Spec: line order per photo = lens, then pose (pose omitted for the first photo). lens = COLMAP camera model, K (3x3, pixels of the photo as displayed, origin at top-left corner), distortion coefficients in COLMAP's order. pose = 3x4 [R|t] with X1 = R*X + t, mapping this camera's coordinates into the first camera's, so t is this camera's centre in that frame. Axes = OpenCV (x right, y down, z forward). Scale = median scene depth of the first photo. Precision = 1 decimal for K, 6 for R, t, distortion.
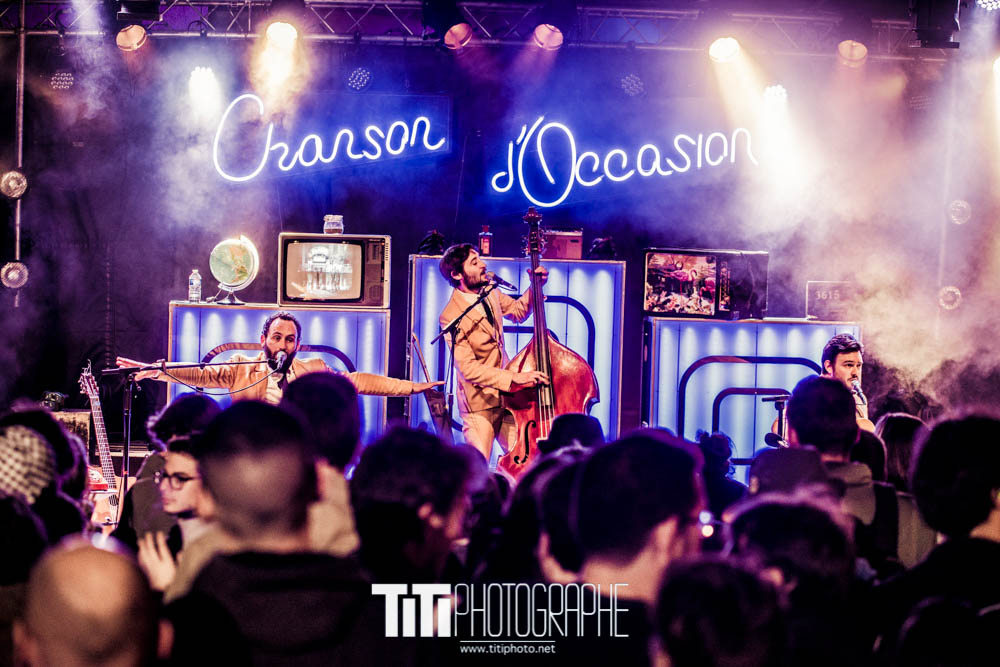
lens RADIAL K [[2457.7, 0, 500.0], [0, 2457.7, 333.5], [0, 0, 1]] dist [-0.125117, -0.138988]
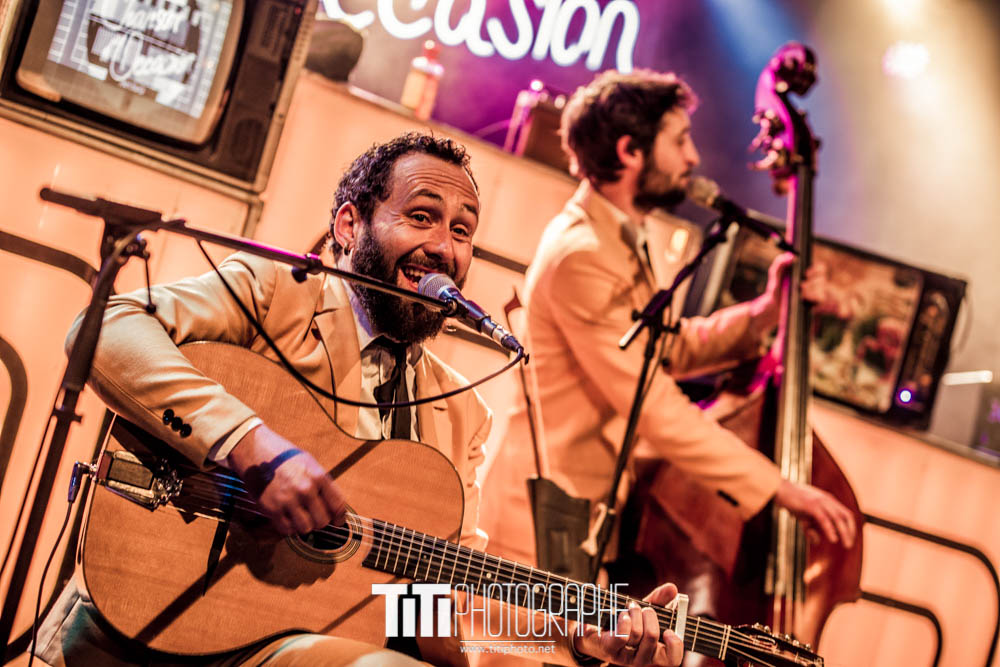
lens RADIAL K [[2578.9, 0, 500.0], [0, 2578.9, 333.5], [0, 0, 1]] dist [-0.010397, -0.098003]
pose [[0.811416, 0.232561, 0.536208, -0.208062], [-0.223946, 0.971120, -0.082303, 0.031080], [-0.539862, -0.053300, 0.840064, 0.678953]]
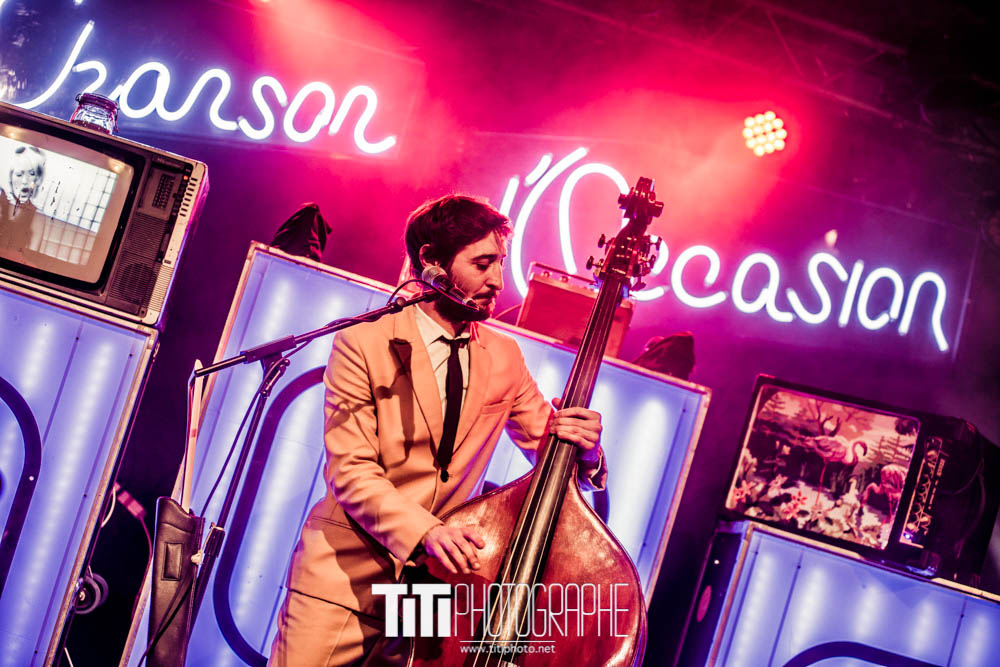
lens RADIAL K [[2119.1, 0, 500.0], [0, 2119.1, 333.5], [0, 0, 1]] dist [-0.440790, 0.286975]
pose [[0.965107, 0.261850, -0.001754, 0.012522], [-0.258153, 0.950319, -0.173928, 0.038098], [-0.043876, 0.168312, 0.984757, 0.646596]]
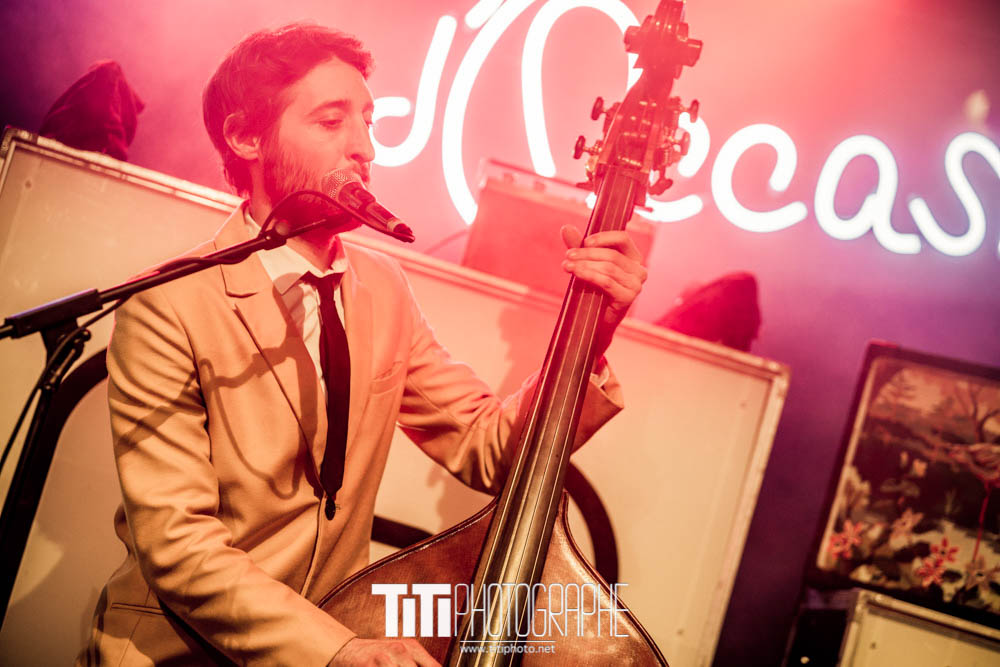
lens RADIAL K [[3291.9, 0, 500.0], [0, 3291.9, 333.5], [0, 0, 1]] dist [0.037627, -0.844575]
pose [[0.970046, 0.242195, 0.018753, 0.013989], [-0.236058, 0.958049, -0.162541, 0.032423], [-0.057333, 0.153246, 0.986524, 0.676710]]
